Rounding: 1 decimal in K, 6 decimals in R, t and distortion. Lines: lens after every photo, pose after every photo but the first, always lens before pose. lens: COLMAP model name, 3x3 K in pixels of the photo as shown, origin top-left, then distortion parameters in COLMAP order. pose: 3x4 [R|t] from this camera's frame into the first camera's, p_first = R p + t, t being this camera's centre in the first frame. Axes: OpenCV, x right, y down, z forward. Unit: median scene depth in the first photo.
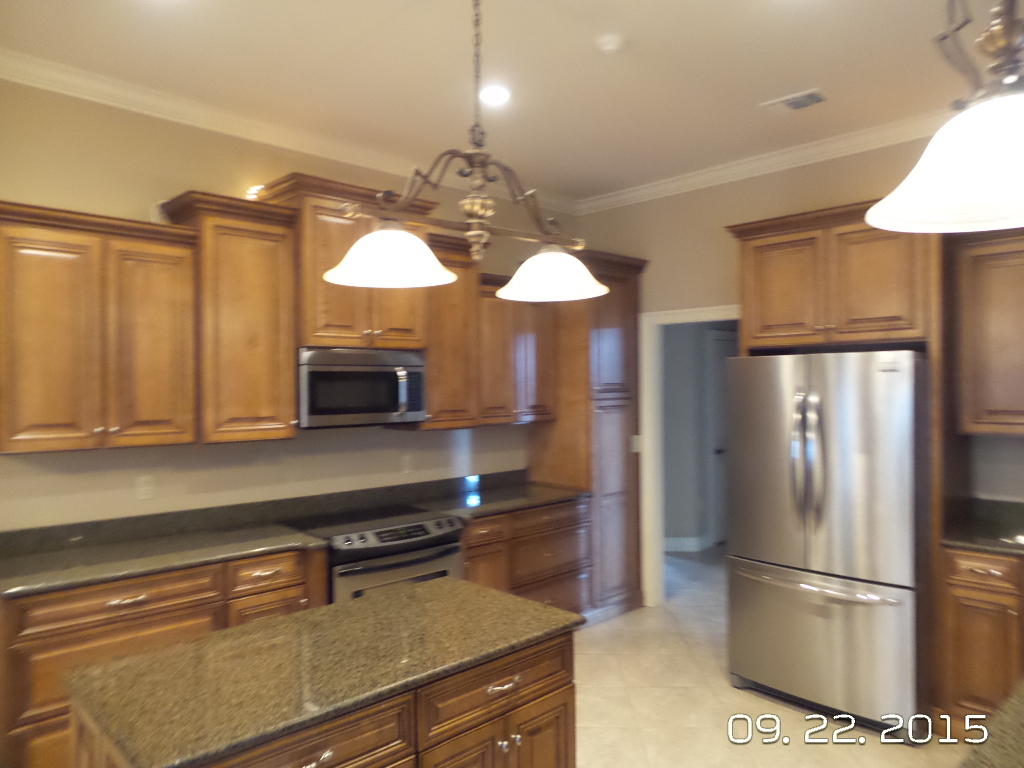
lens RADIAL K [[696.5, 0, 512.6], [0, 696.5, 383.1], [0, 0, 1]] dist [-0.024182, 0.019917]
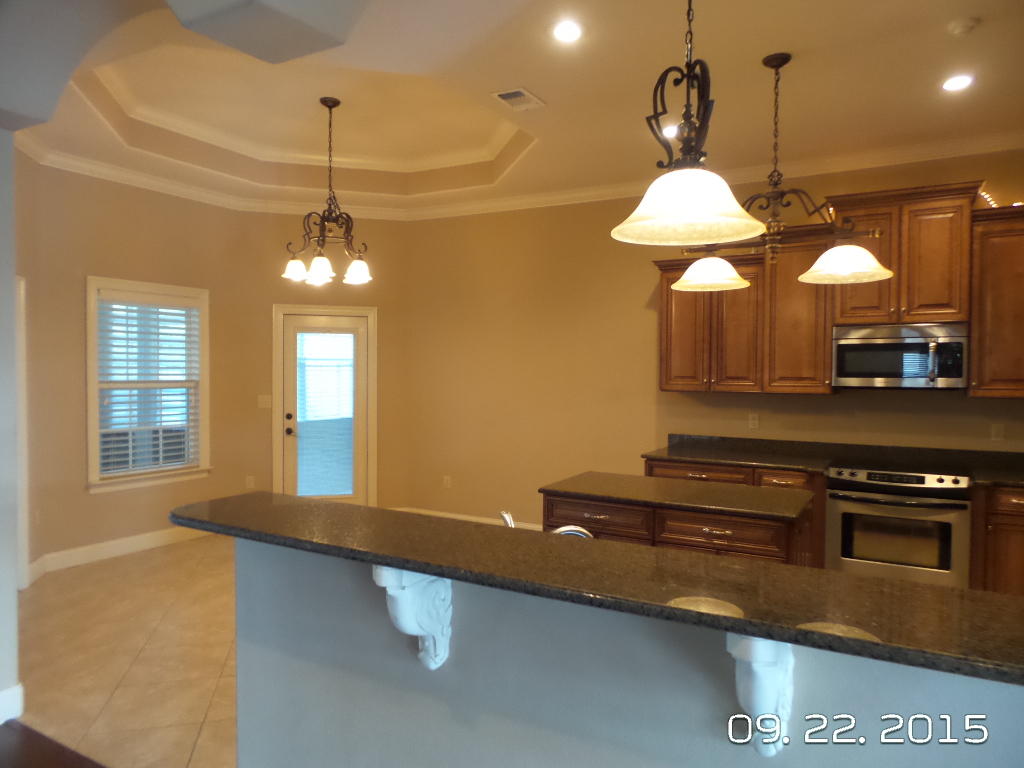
lens RADIAL K [[696.5, 0, 530.9], [0, 696.5, 391.9], [0, 0, 1]] dist [-0.024182, 0.019917]
pose [[0.291937, 0.039675, -0.955614, 0.906967], [-0.002535, 0.999168, 0.040709, 0.024240], [0.956434, -0.009462, 0.291794, 0.064961]]
